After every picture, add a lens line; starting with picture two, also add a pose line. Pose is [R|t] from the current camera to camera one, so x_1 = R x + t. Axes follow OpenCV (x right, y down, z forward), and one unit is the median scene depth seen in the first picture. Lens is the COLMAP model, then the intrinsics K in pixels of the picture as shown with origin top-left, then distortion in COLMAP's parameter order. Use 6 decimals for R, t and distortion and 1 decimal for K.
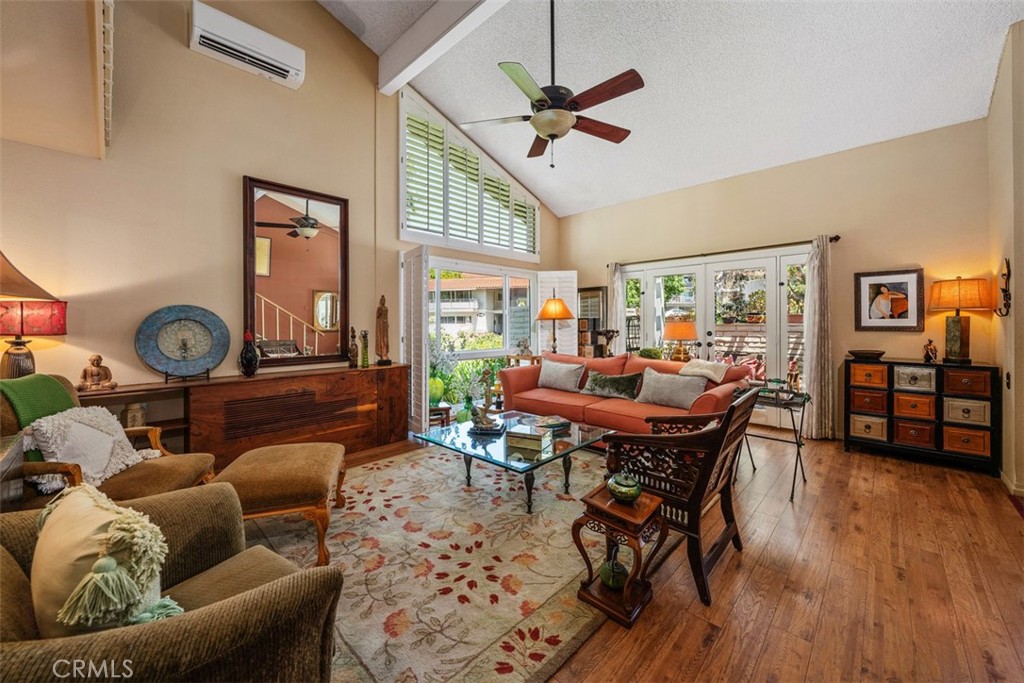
lens RADIAL K [[389.9, 0, 513.7], [0, 389.9, 323.4], [0, 0, 1]] dist [-0.001578, -0.000082]
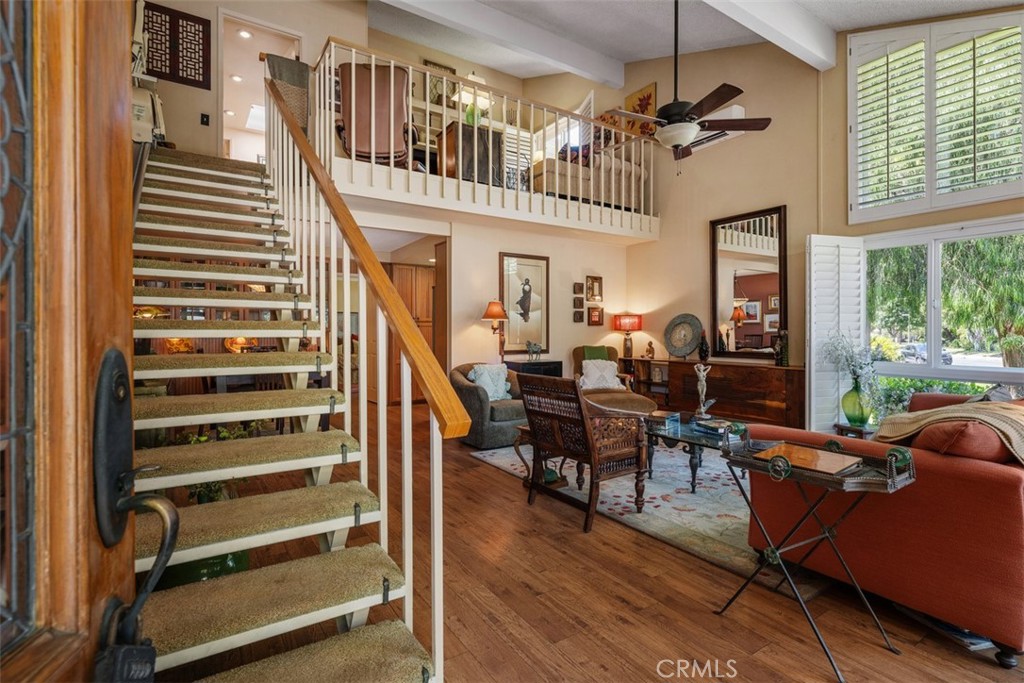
lens RADIAL K [[489.6, 0, 512.0], [0, 489.6, 341.5], [0, 0, 1]] dist [0.001225, 0.000262]
pose [[-0.224907, 0.023292, -0.974102, 1.175687], [-0.001855, 0.999702, 0.024332, 0.018354], [0.974379, 0.007280, -0.224797, 0.673802]]
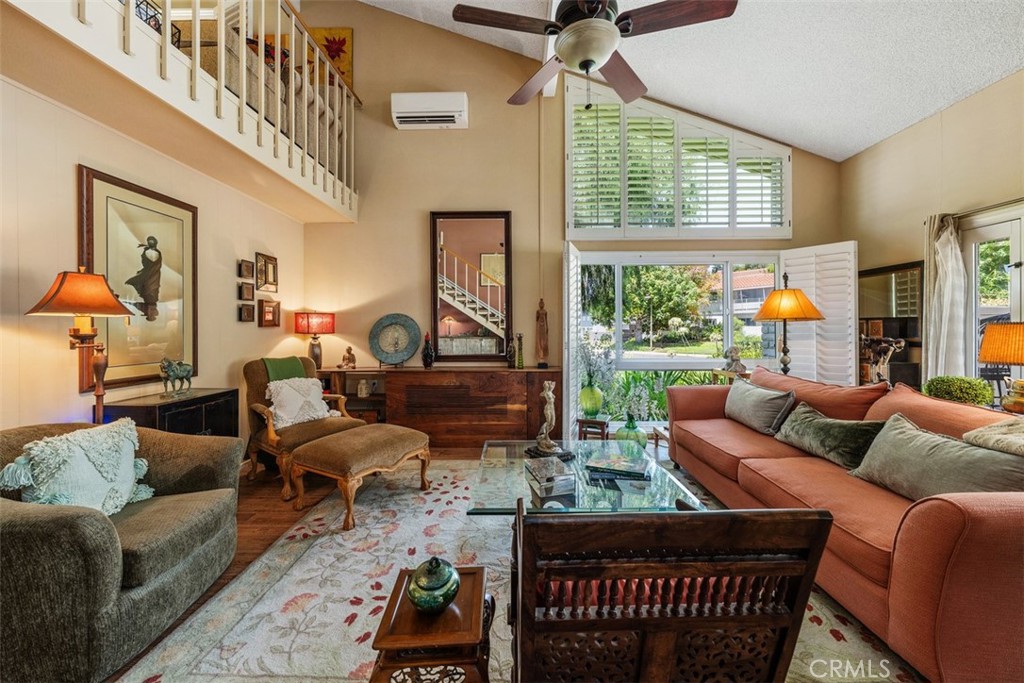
lens RADIAL K [[382.6, 0, 512.5], [0, 382.6, 328.6], [0, 0, 1]] dist [-0.001130, 0.000042]
pose [[0.680733, 0.002281, -0.732528, 0.404258], [-0.000419, 0.999996, 0.002724, 0.002811], [0.732532, -0.001547, 0.680731, 0.329620]]
